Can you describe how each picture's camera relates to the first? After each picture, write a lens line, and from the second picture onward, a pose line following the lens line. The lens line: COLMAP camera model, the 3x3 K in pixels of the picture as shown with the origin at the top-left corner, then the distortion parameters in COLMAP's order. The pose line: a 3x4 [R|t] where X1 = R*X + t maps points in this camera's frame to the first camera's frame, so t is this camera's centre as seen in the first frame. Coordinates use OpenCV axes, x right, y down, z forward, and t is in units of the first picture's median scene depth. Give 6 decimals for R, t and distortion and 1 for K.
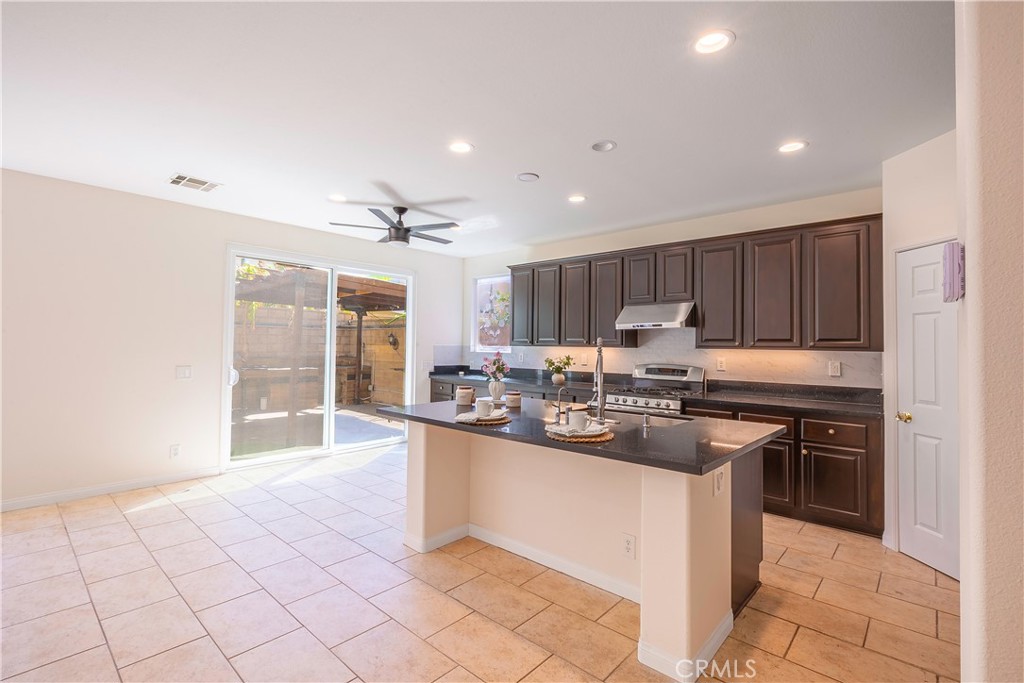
lens RADIAL K [[465.9, 0, 508.9], [0, 465.9, 340.1], [0, 0, 1]] dist [-0.006926, 0.003012]
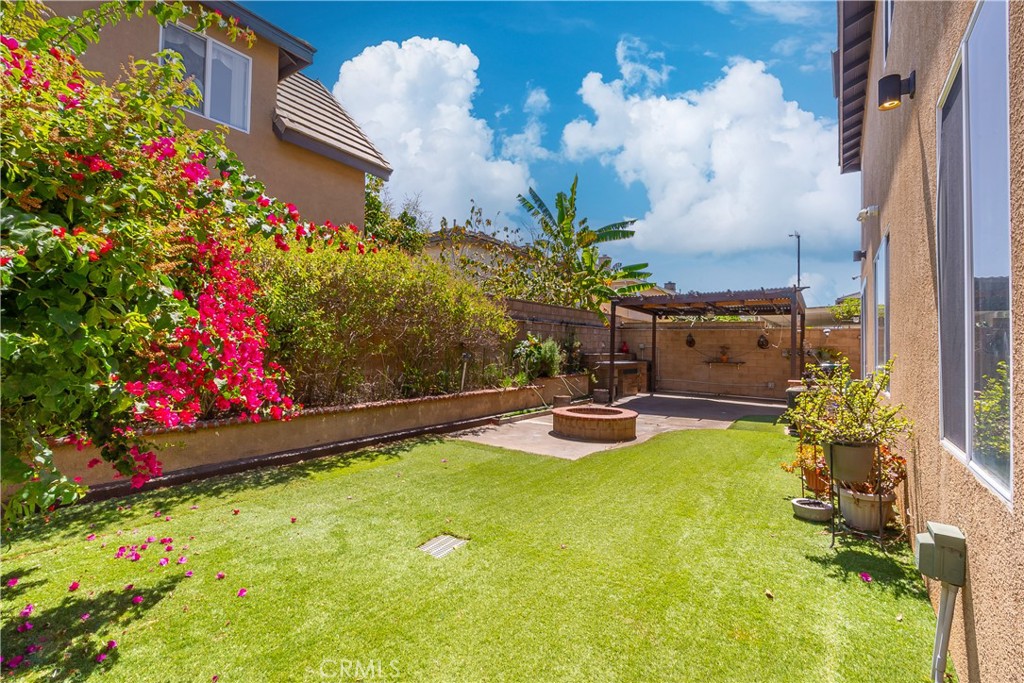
lens RADIAL K [[465.9, 0, 514.4], [0, 465.9, 340.7], [0, 0, 1]] dist [-0.006926, 0.003012]
pose [[0.990604, 0.008788, 0.136478, -2.028742], [-0.008648, 0.999961, -0.001615, 0.022242], [-0.136487, 0.000420, 0.990642, -0.366119]]
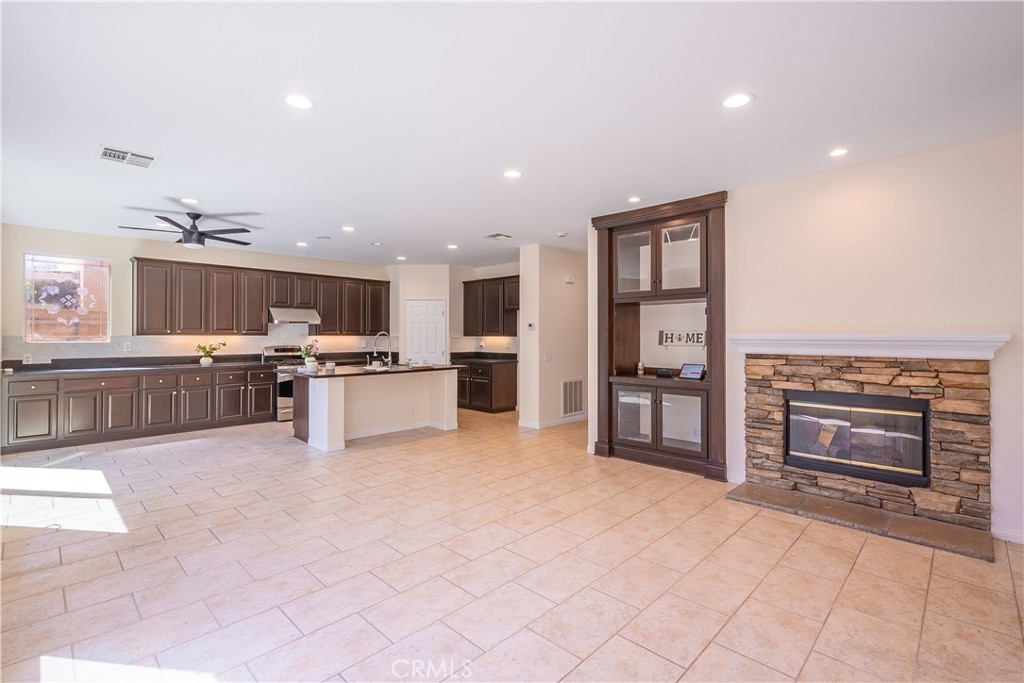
lens RADIAL K [[465.9, 0, 510.0], [0, 465.9, 337.4], [0, 0, 1]] dist [-0.006926, 0.003012]
pose [[0.034687, -0.015920, 0.999271, -1.288599], [-0.014505, 0.999760, 0.016431, -0.015016], [-0.999293, -0.015064, 0.034447, 0.187969]]
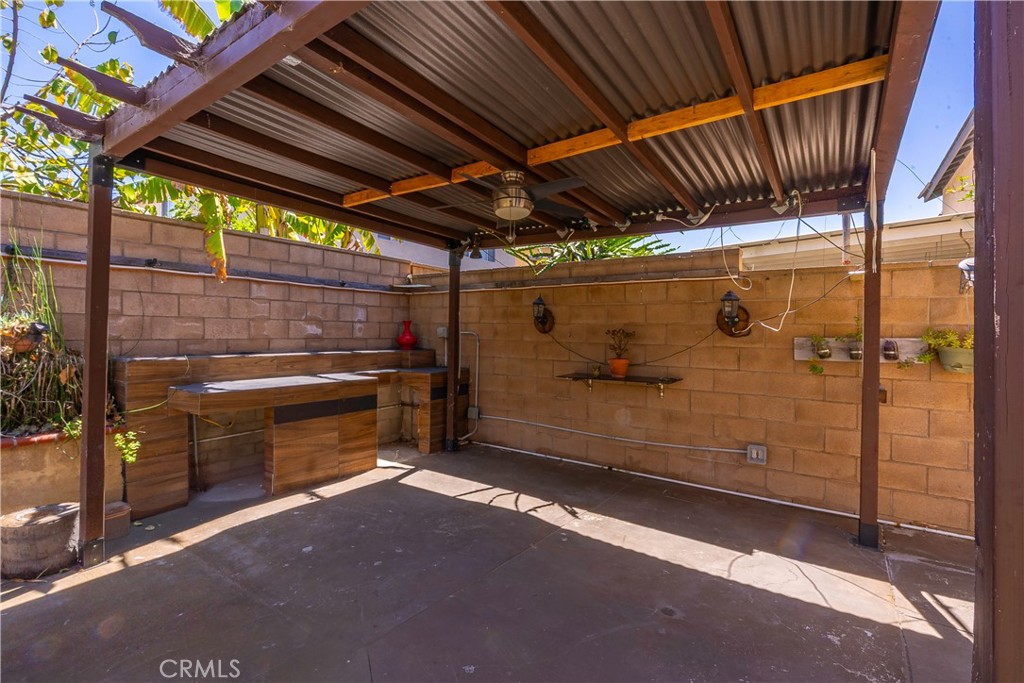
lens RADIAL K [[465.9, 0, 514.4], [0, 465.9, 336.5], [0, 0, 1]] dist [-0.006926, 0.003012]
pose [[0.990224, -0.002507, 0.139463, -0.781520], [0.000043, 0.999844, 0.017666, 0.036530], [-0.139486, -0.017488, 0.990070, 1.275151]]
